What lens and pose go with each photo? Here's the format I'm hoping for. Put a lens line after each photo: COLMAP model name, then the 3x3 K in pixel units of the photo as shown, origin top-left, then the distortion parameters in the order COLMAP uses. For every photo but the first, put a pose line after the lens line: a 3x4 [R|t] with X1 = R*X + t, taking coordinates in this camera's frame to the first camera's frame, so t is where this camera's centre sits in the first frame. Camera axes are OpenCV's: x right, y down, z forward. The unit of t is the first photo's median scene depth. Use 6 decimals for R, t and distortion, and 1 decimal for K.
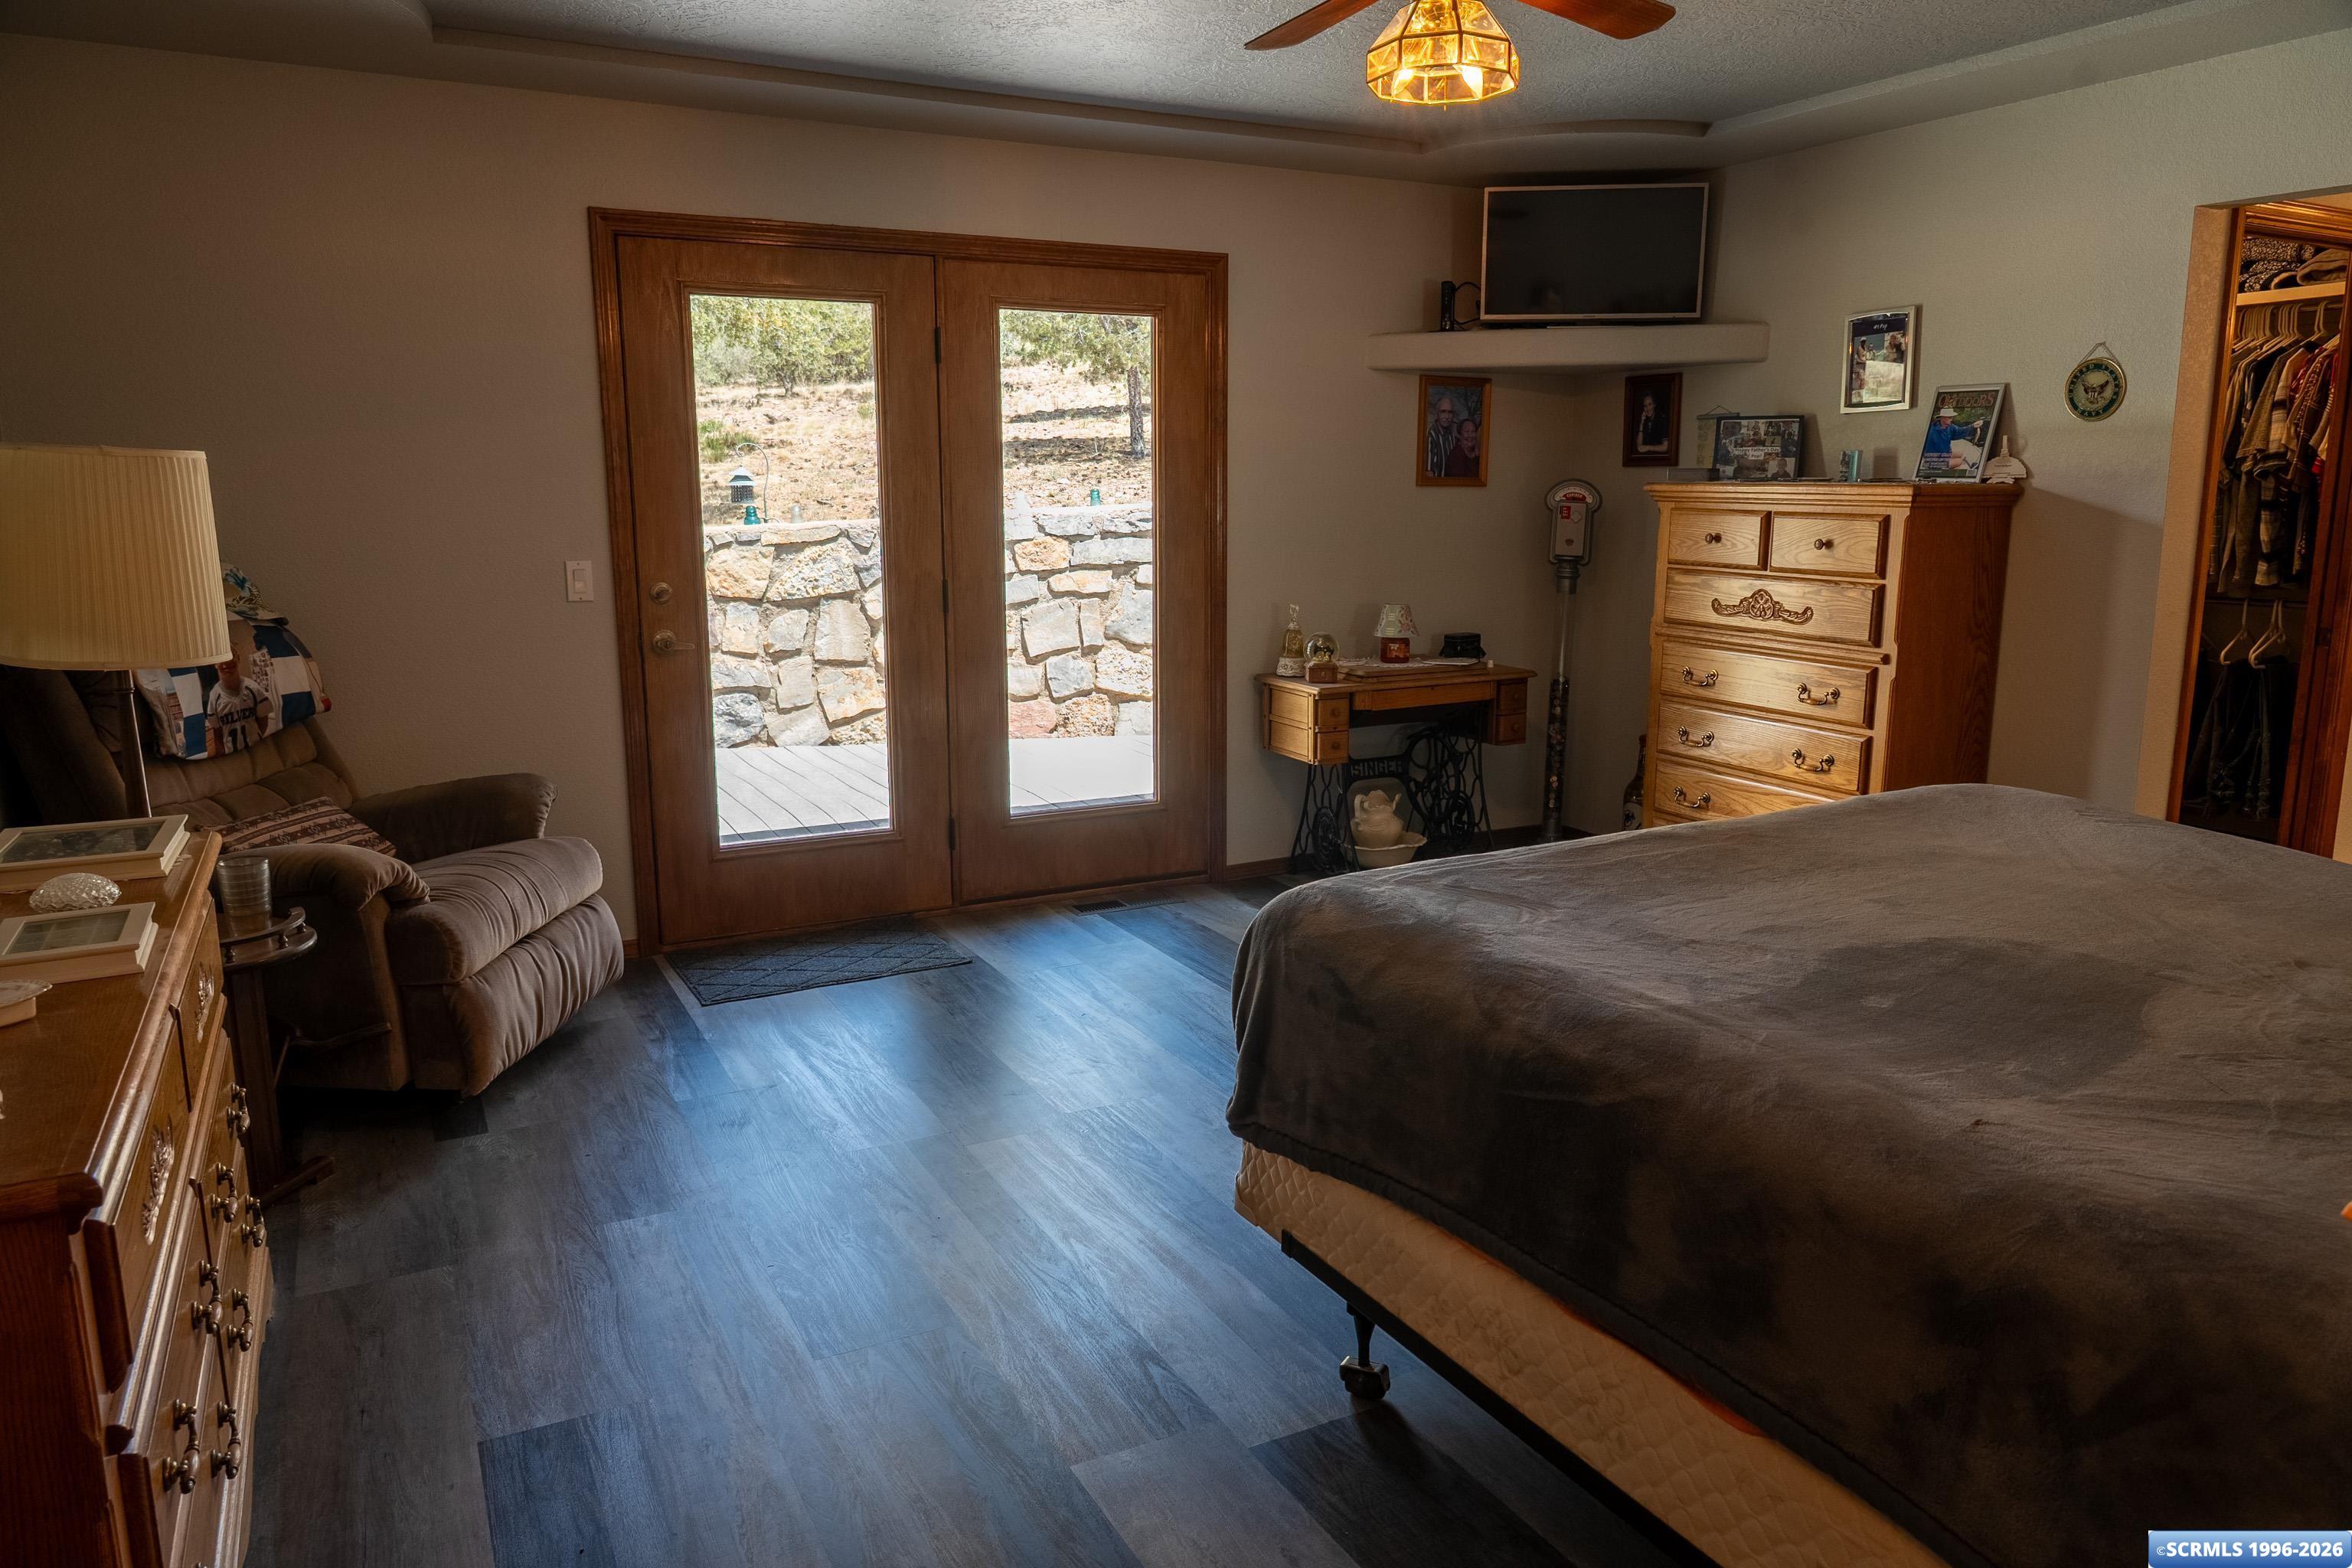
lens RADIAL K [[1578.3, 0, 1180.6], [0, 1578.3, 782.9], [0, 0, 1]] dist [-0.021651, -0.001823]
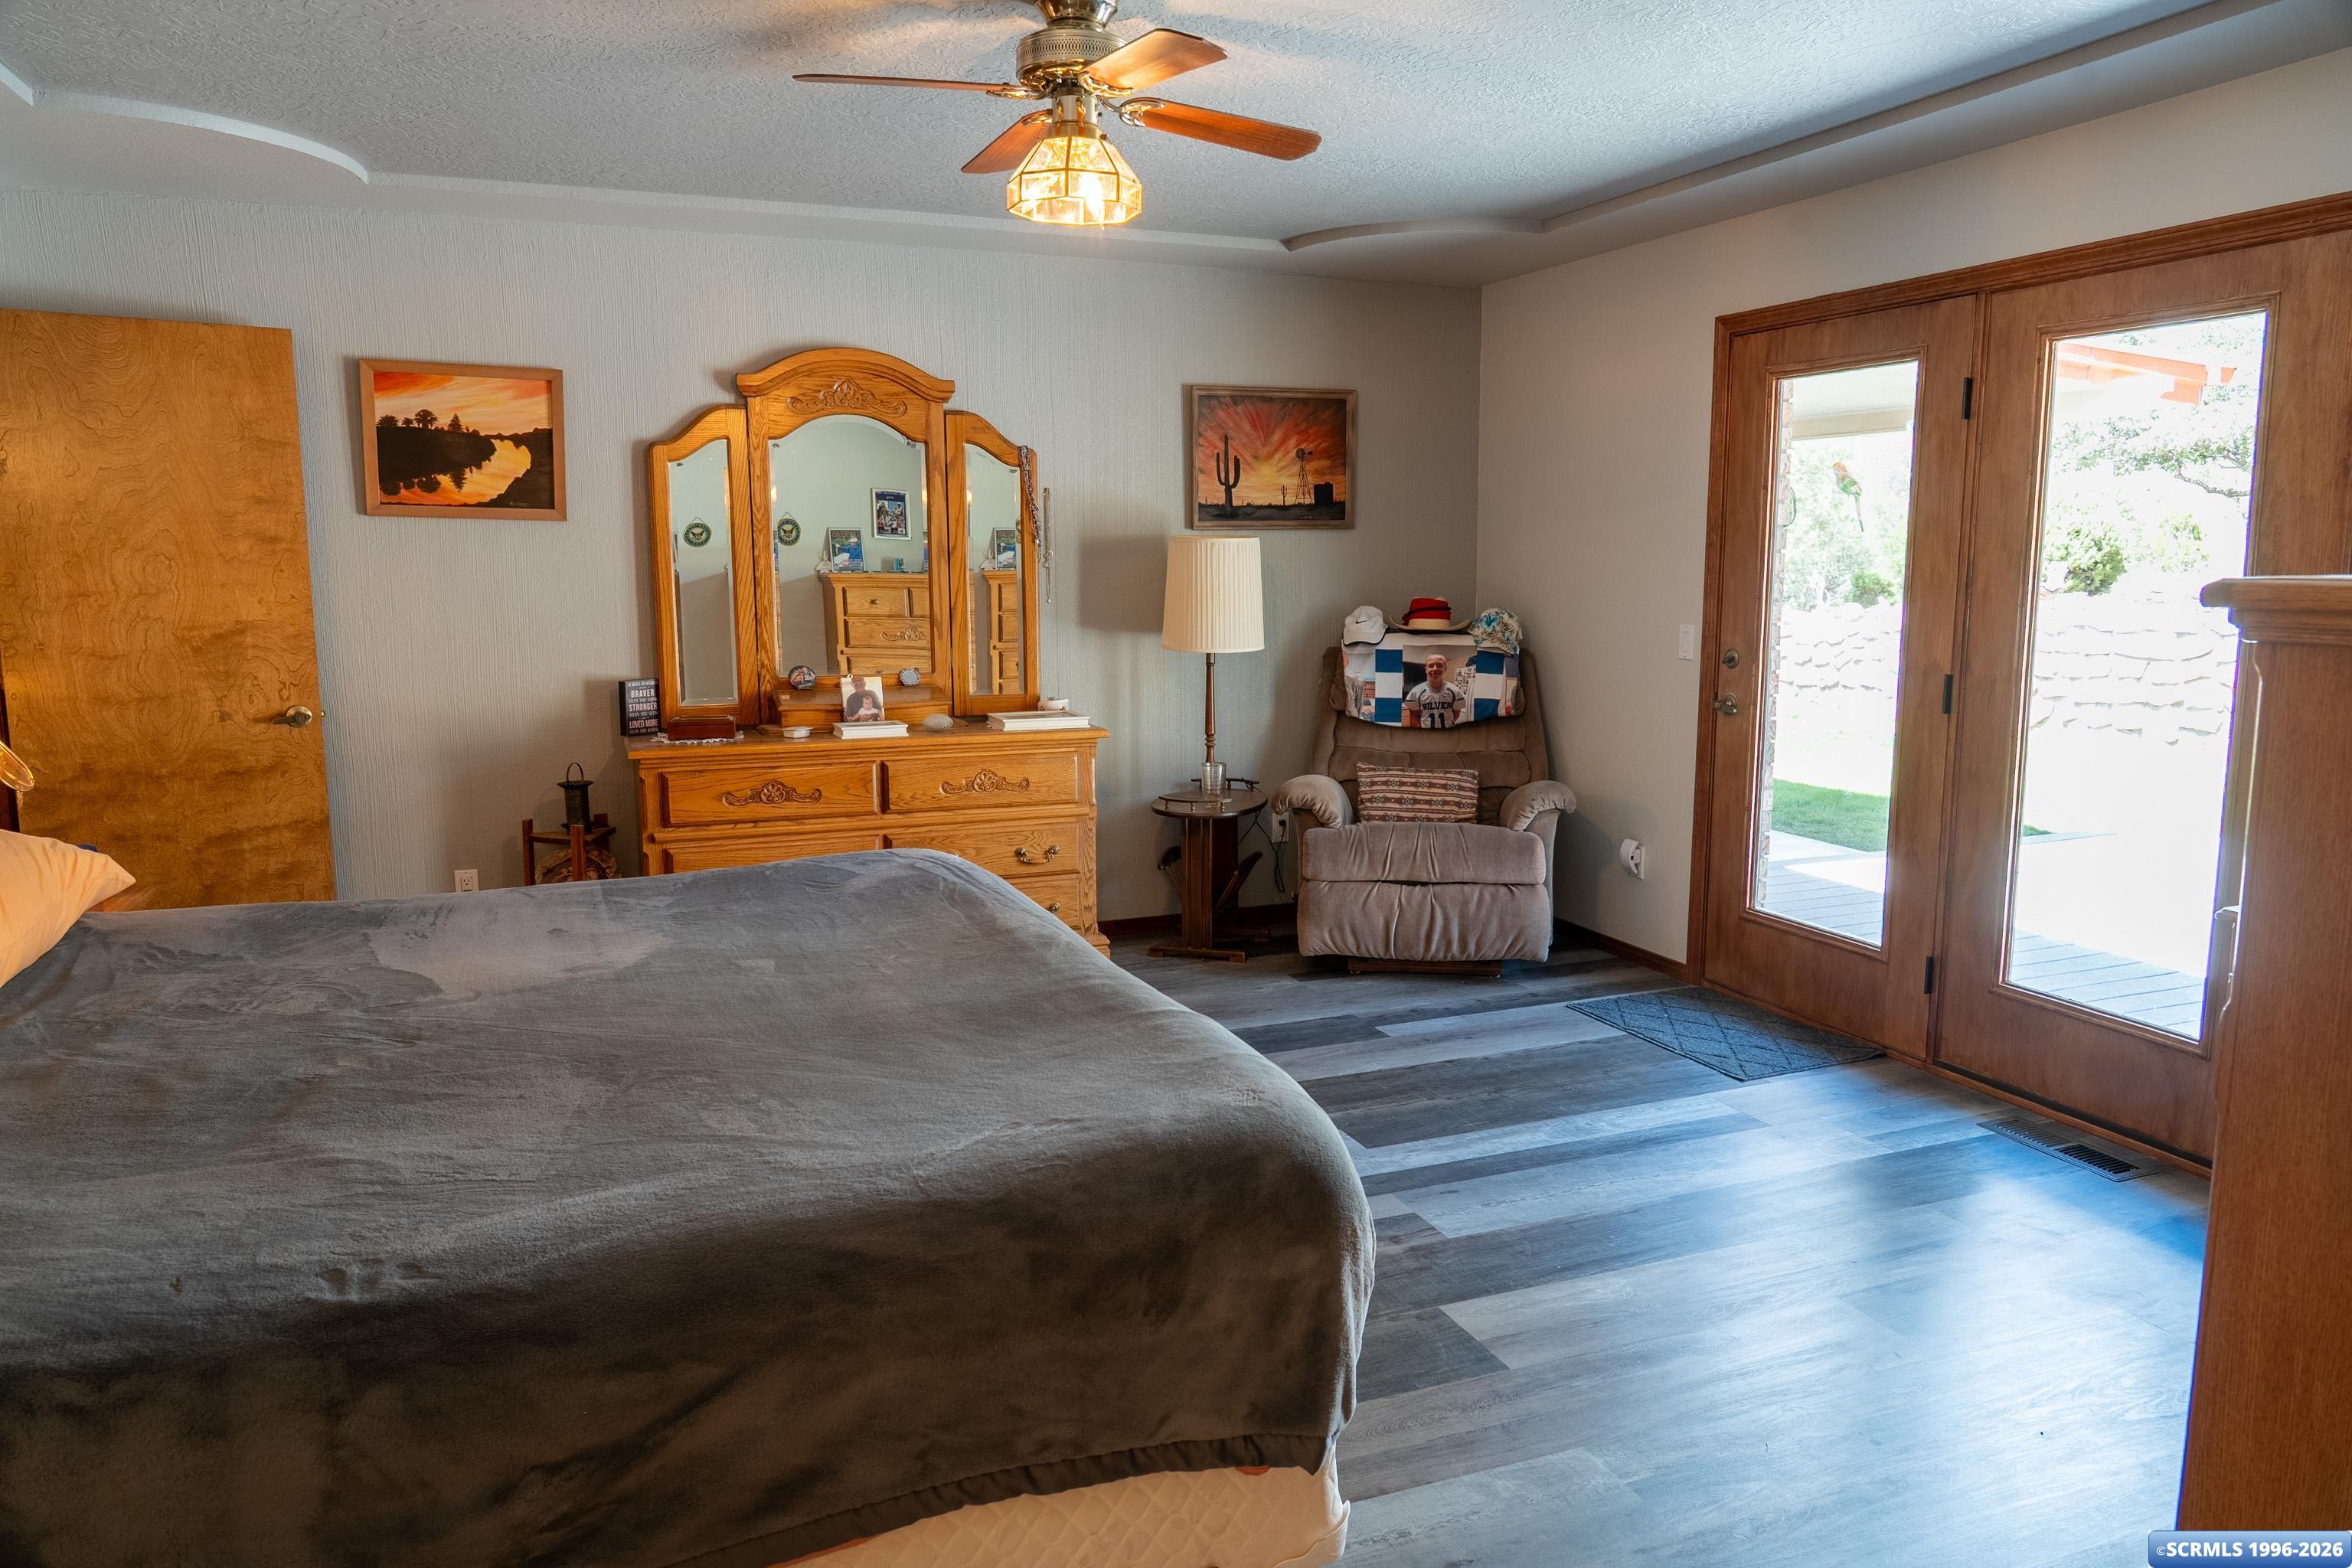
lens RADIAL K [[1578.3, 0, 1178.6], [0, 1578.3, 785.3], [0, 0, 1]] dist [-0.021651, -0.001823]
pose [[-0.110345, 0.149580, -0.982573, 0.760018], [-0.182098, 0.968833, 0.167938, -0.143465], [0.977069, 0.197456, -0.079668, 0.706187]]
